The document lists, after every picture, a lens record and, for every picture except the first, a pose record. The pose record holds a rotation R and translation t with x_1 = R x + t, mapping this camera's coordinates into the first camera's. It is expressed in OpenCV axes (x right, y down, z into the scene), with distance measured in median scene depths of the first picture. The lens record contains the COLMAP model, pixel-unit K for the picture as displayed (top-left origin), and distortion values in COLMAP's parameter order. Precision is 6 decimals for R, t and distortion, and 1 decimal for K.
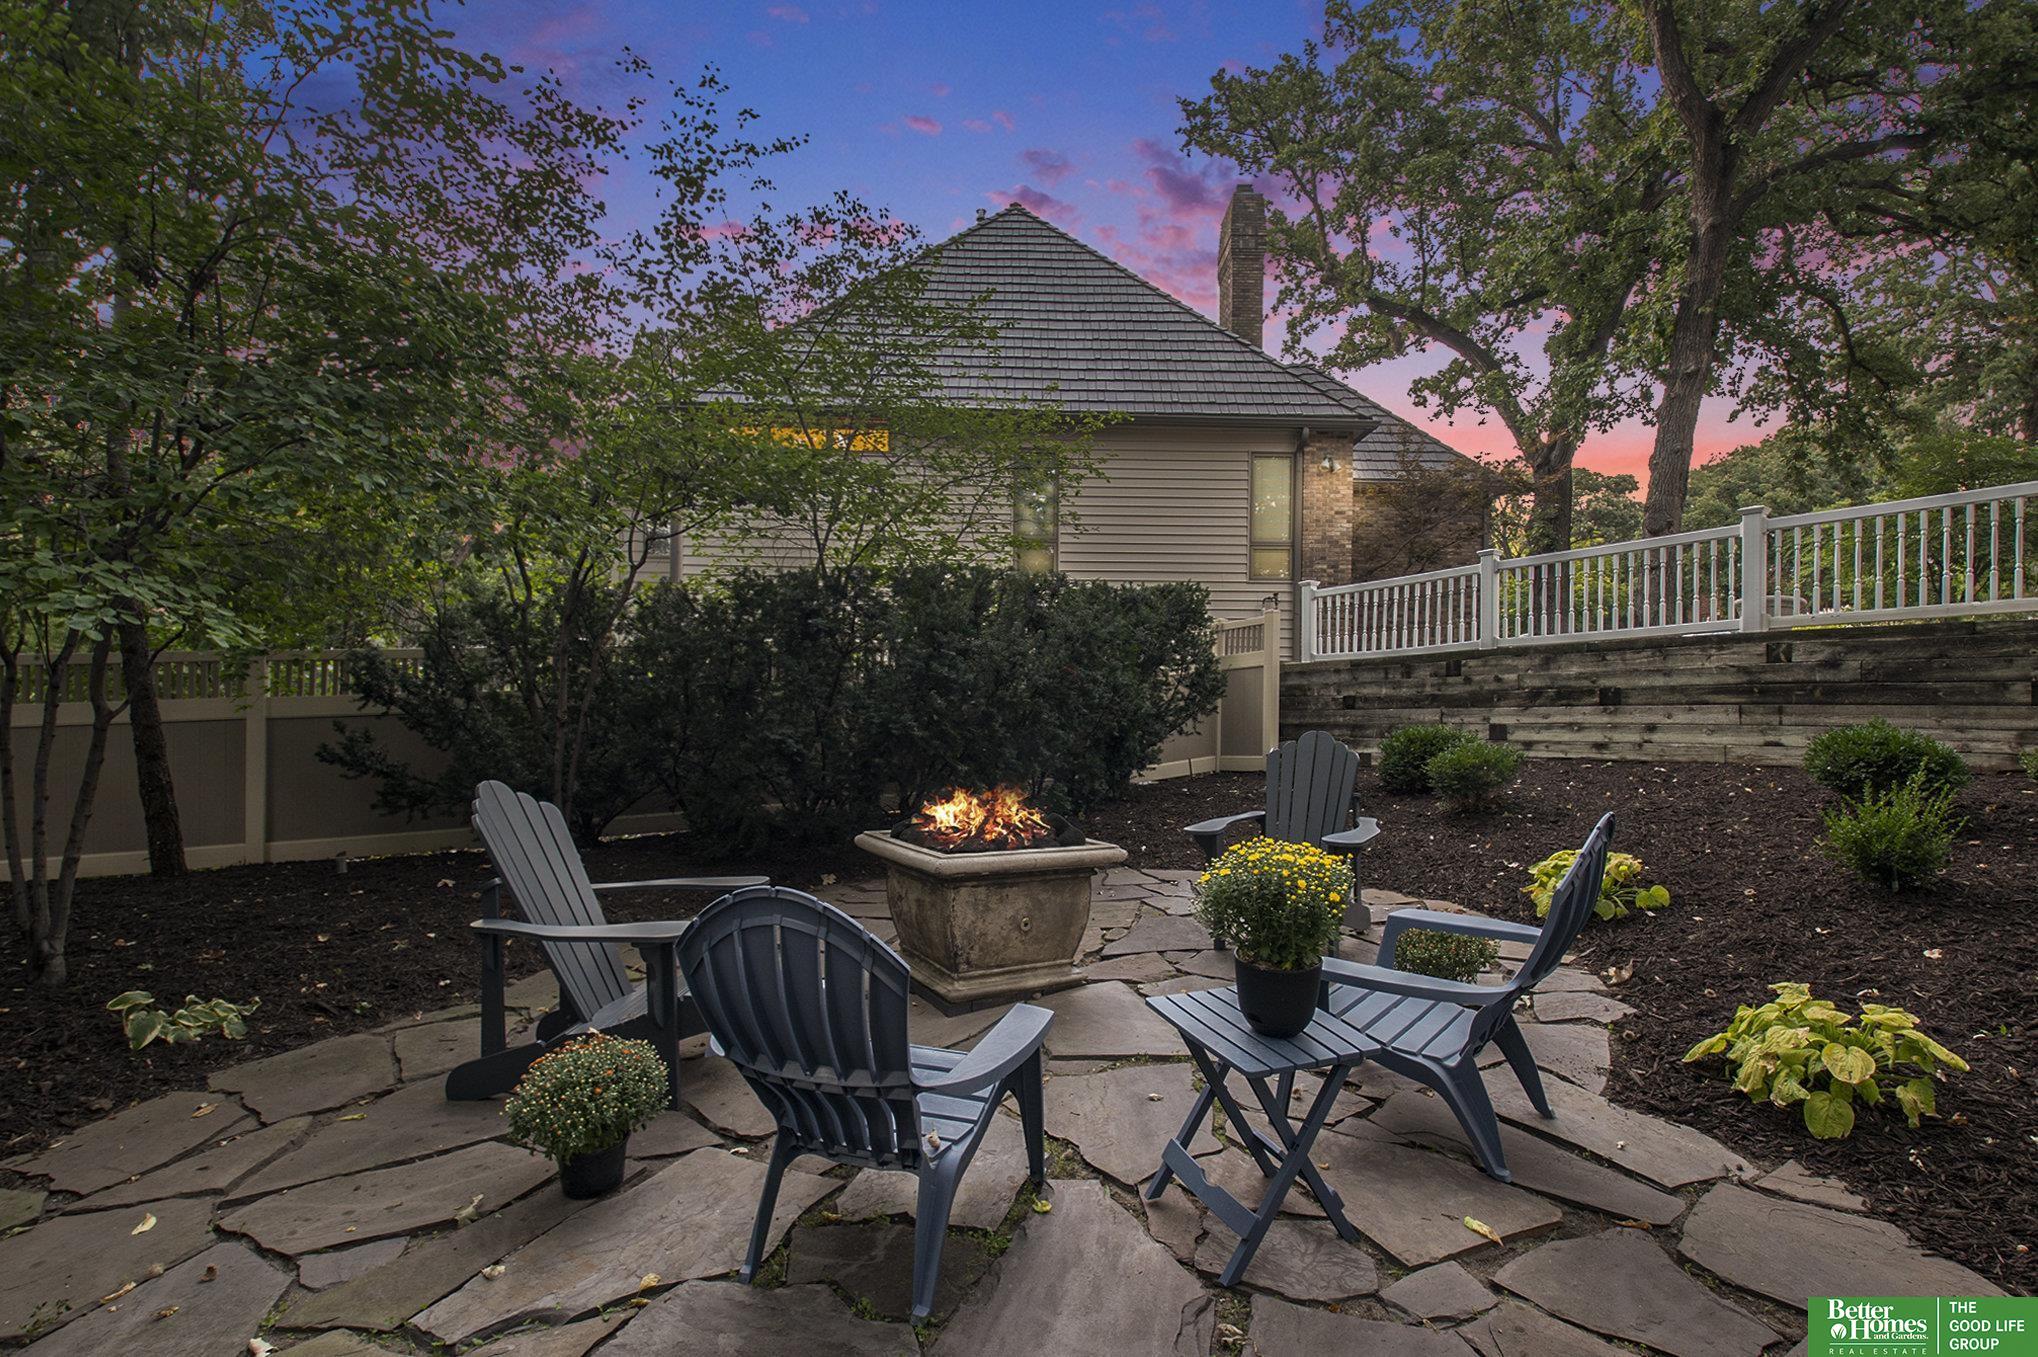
lens RADIAL K [[907.9, 0, 1019.8], [0, 907.9, 693.5], [0, 0, 1]] dist [-0.002190, -0.006544]
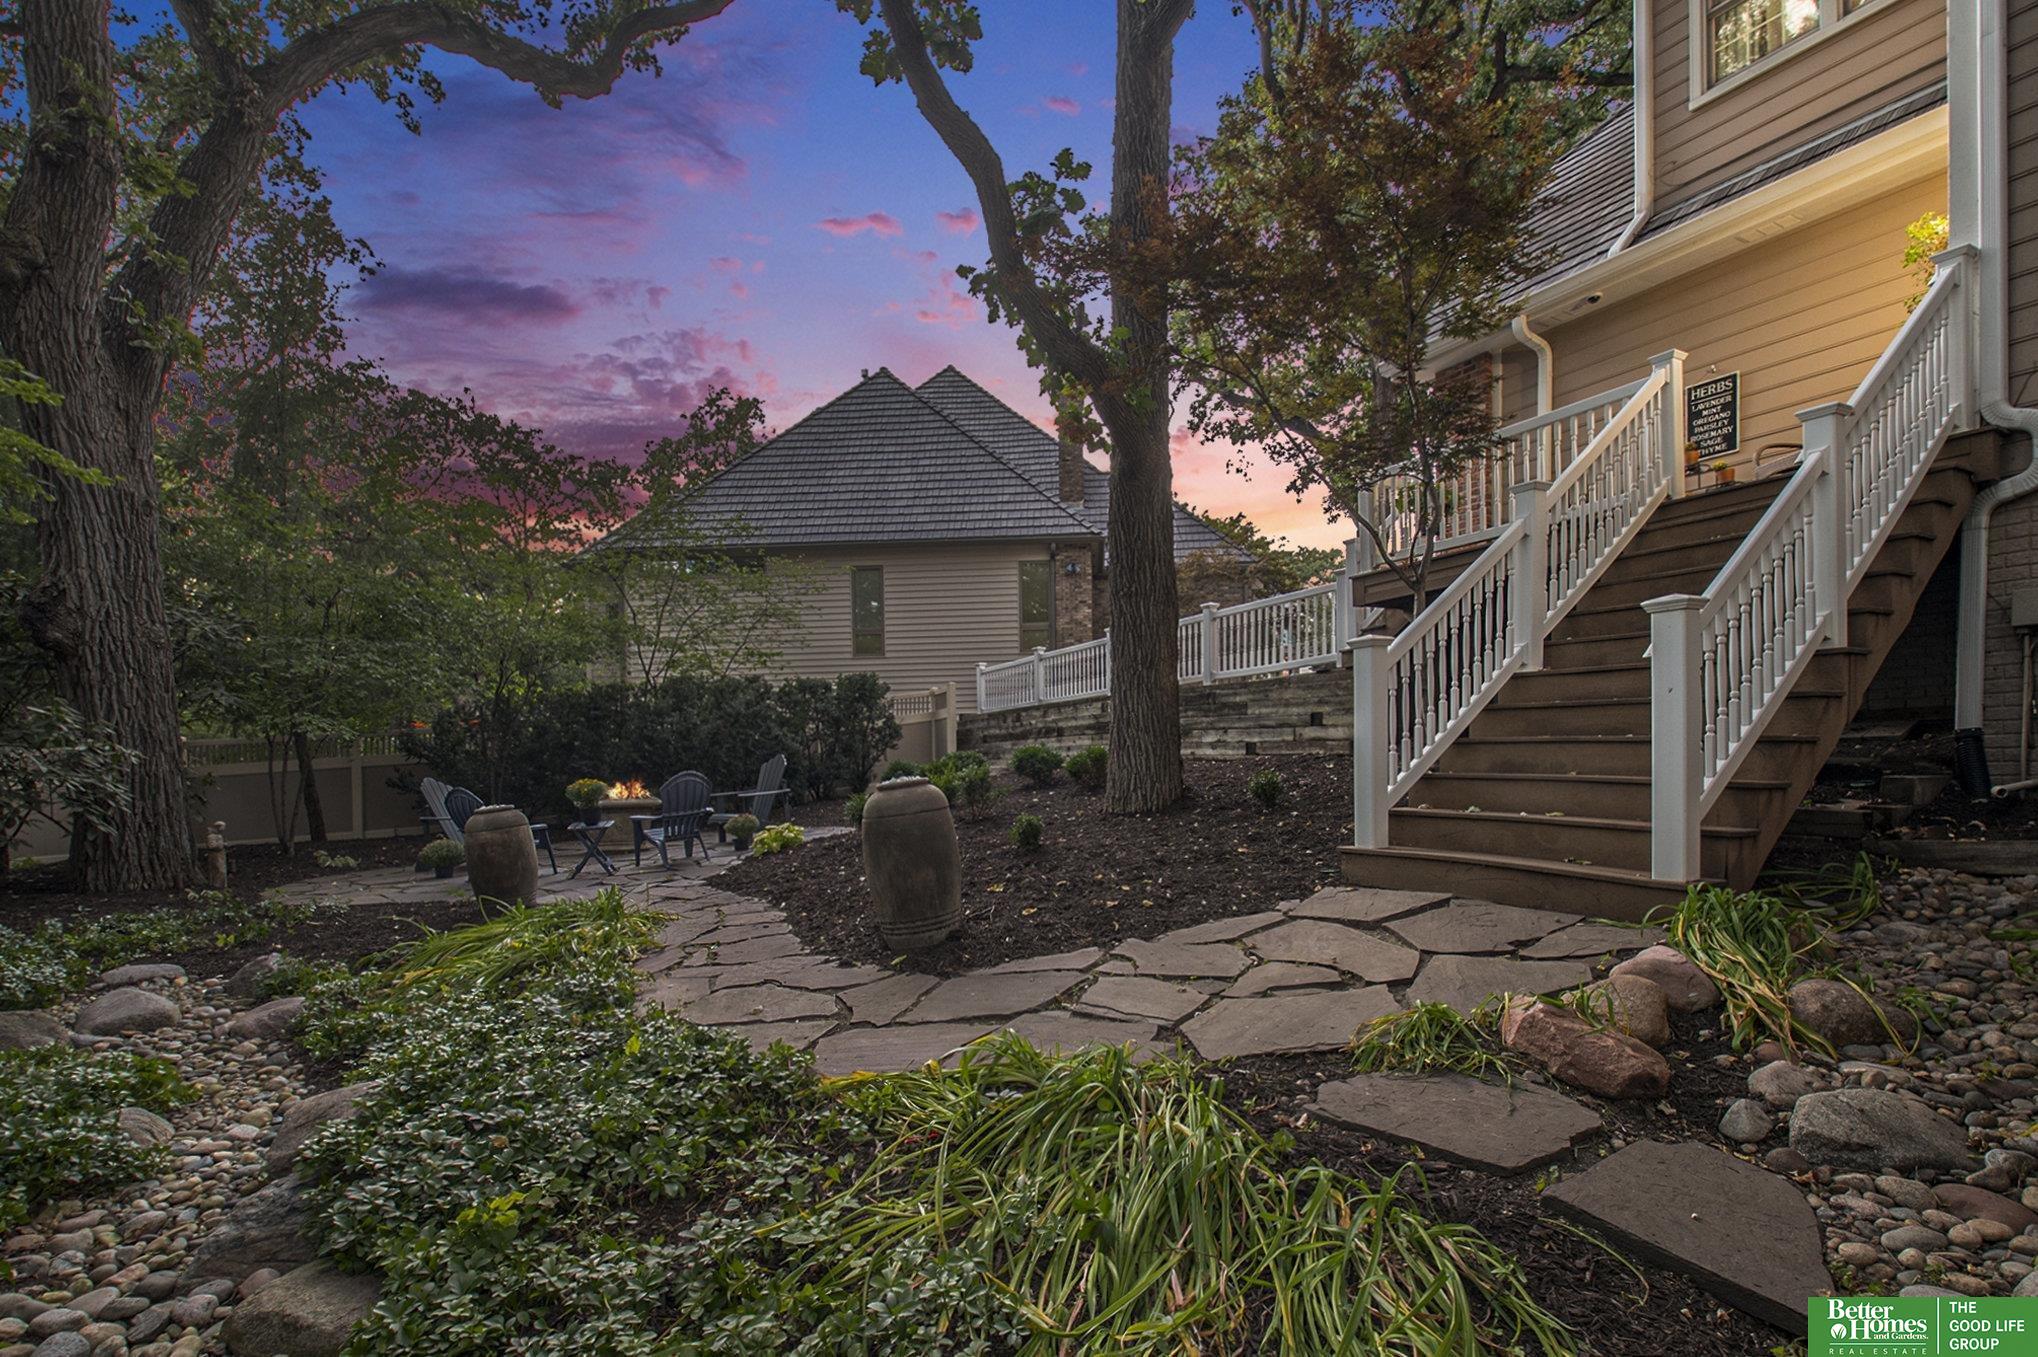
lens RADIAL K [[907.9, 0, 1011.8], [0, 907.9, 729.3], [0, 0, 1]] dist [-0.002190, -0.006544]
pose [[0.996953, -0.033249, -0.070567, 0.335149], [0.032926, 0.999441, -0.005736, 0.001767], [0.070719, 0.003395, 0.997491, -0.401822]]
